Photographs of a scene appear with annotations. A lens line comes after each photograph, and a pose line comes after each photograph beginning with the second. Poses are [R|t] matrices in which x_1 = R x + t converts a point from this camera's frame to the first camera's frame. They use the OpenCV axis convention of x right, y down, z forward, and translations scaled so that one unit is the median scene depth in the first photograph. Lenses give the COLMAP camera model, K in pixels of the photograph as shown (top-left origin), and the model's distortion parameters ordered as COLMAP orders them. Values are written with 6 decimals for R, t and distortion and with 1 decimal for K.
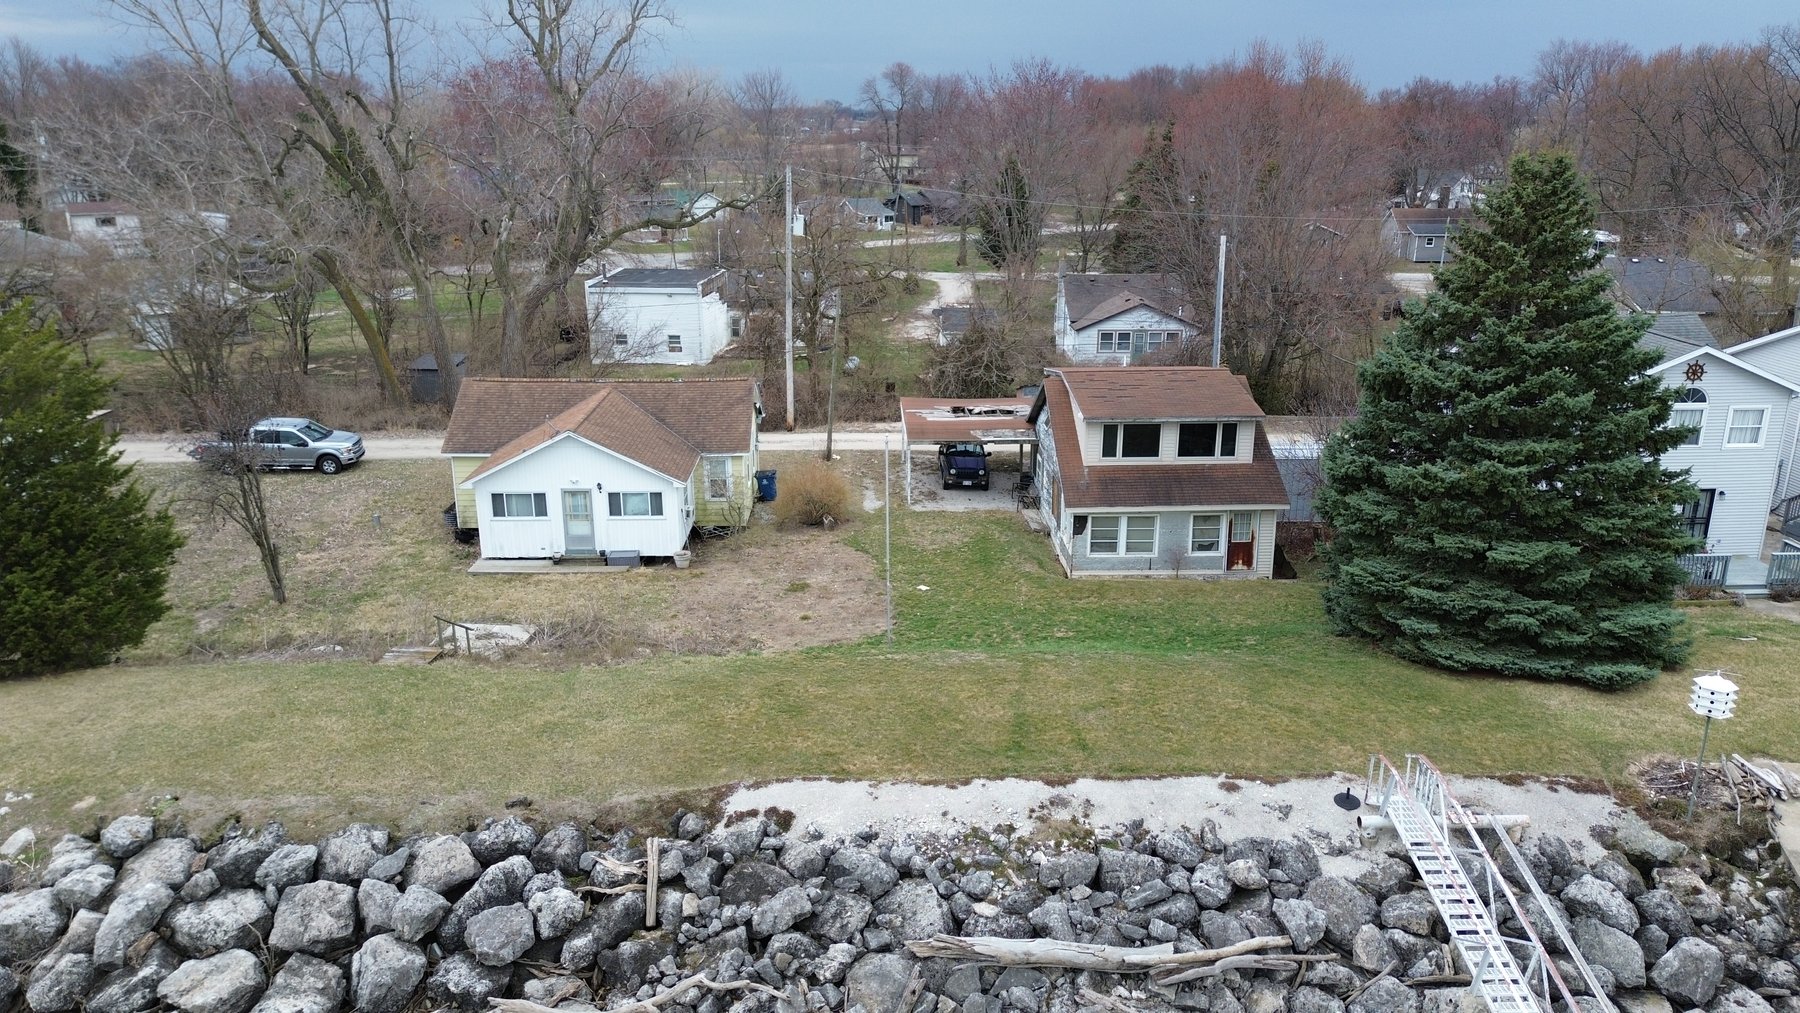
lens RADIAL K [[1231.3, 0, 900.0], [0, 1231.3, 506.5], [0, 0, 1]] dist [0.004756, -0.004976]
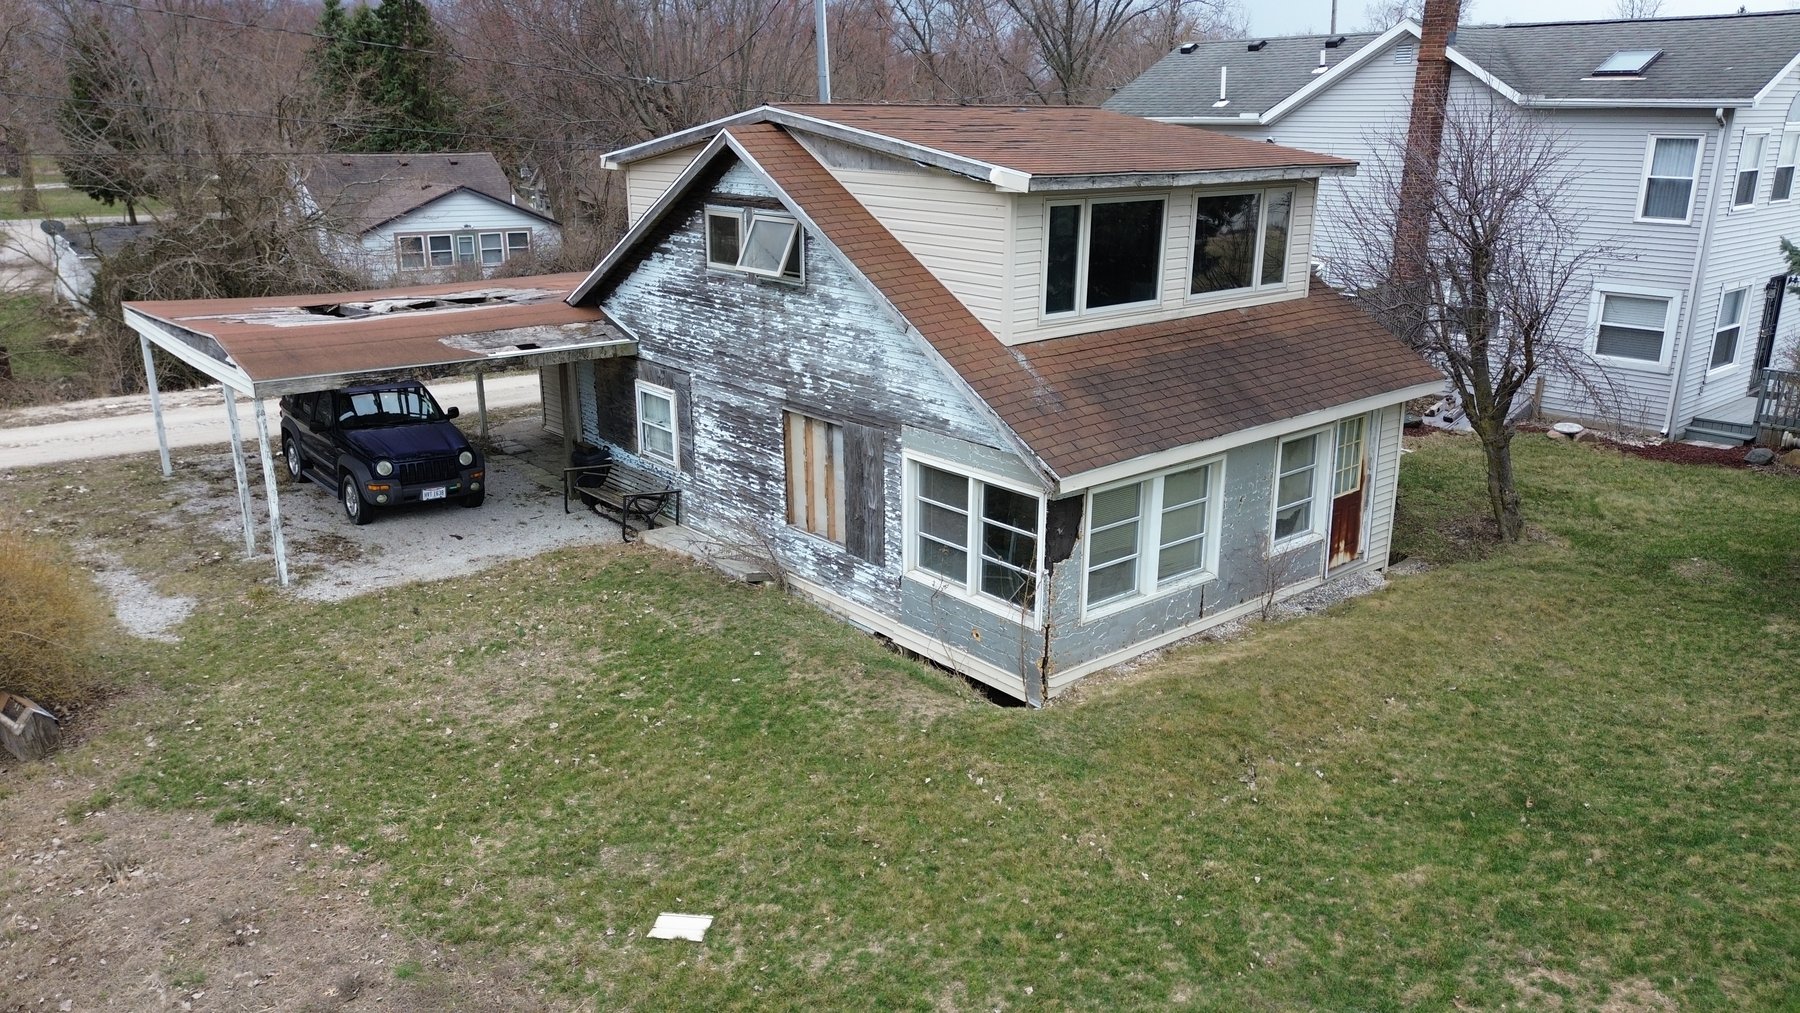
lens RADIAL K [[1231.3, 0, 900.0], [0, 1231.3, 506.5], [0, 0, 1]] dist [0.004756, -0.004976]
pose [[0.770636, -0.176242, 0.612421, -0.084749], [0.175765, 0.982505, 0.061572, -0.018986], [-0.612558, 0.060193, 0.788130, 0.888321]]
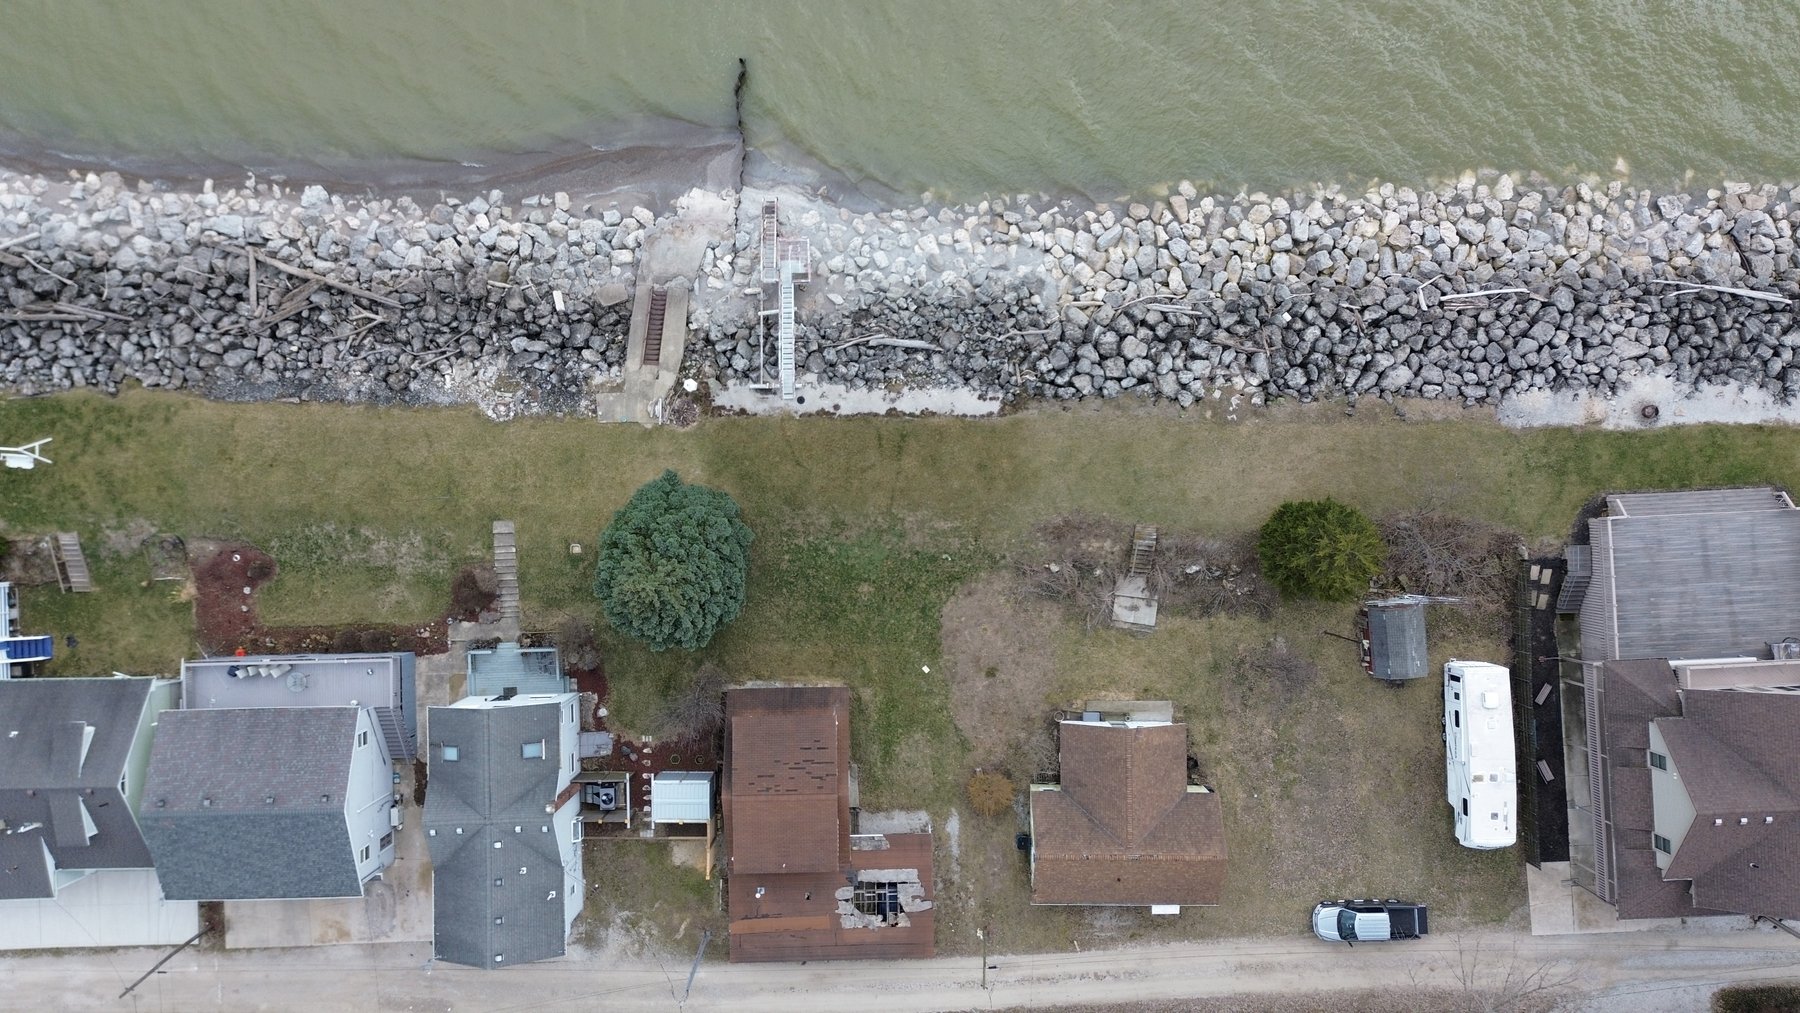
lens RADIAL K [[1231.3, 0, 900.0], [0, 1231.3, 506.5], [0, 0, 1]] dist [0.004756, -0.004976]
pose [[-0.999841, -0.017569, 0.002894, 0.065584], [0.008757, -0.343657, 0.939054, -1.864795], [-0.015504, 0.938931, 0.343757, 0.117776]]
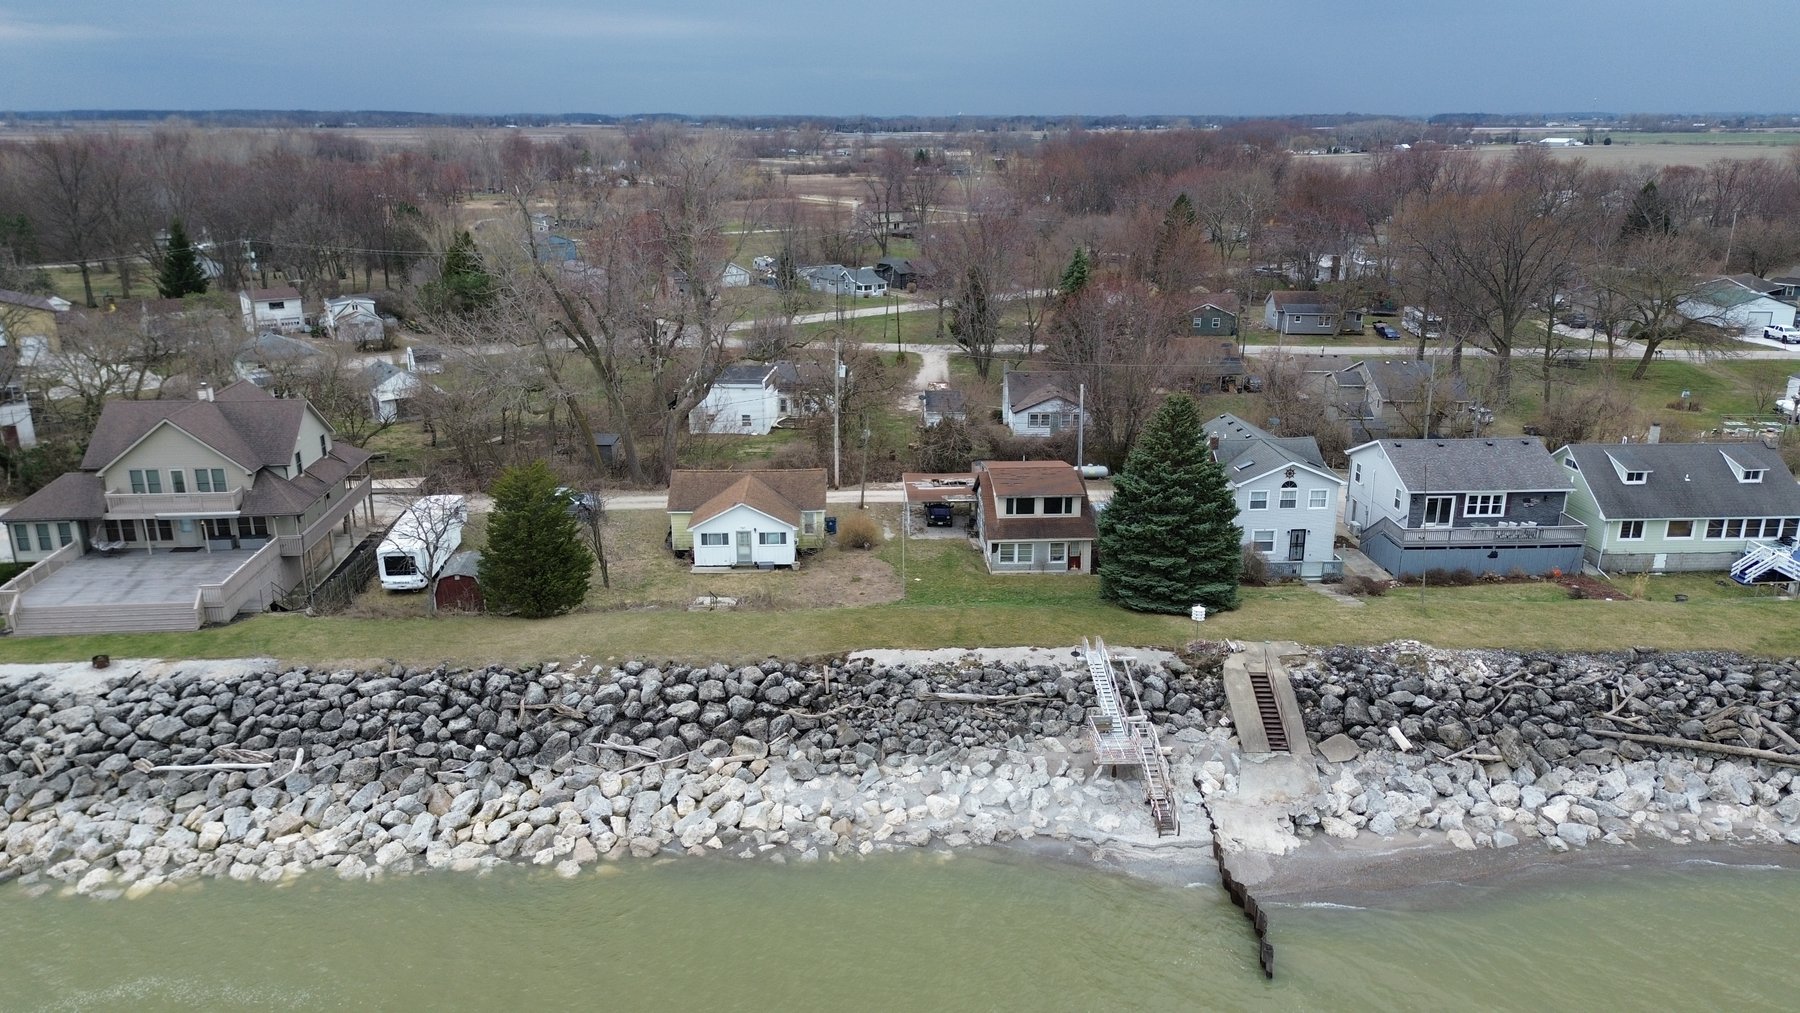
lens RADIAL K [[1231.3, 0, 900.0], [0, 1231.3, 506.5], [0, 0, 1]] dist [0.004756, -0.004976]
pose [[0.999892, -0.004423, 0.013993, -0.043288], [0.004452, 0.999988, -0.002028, -0.056979], [-0.013983, 0.002090, 0.999900, -1.165329]]
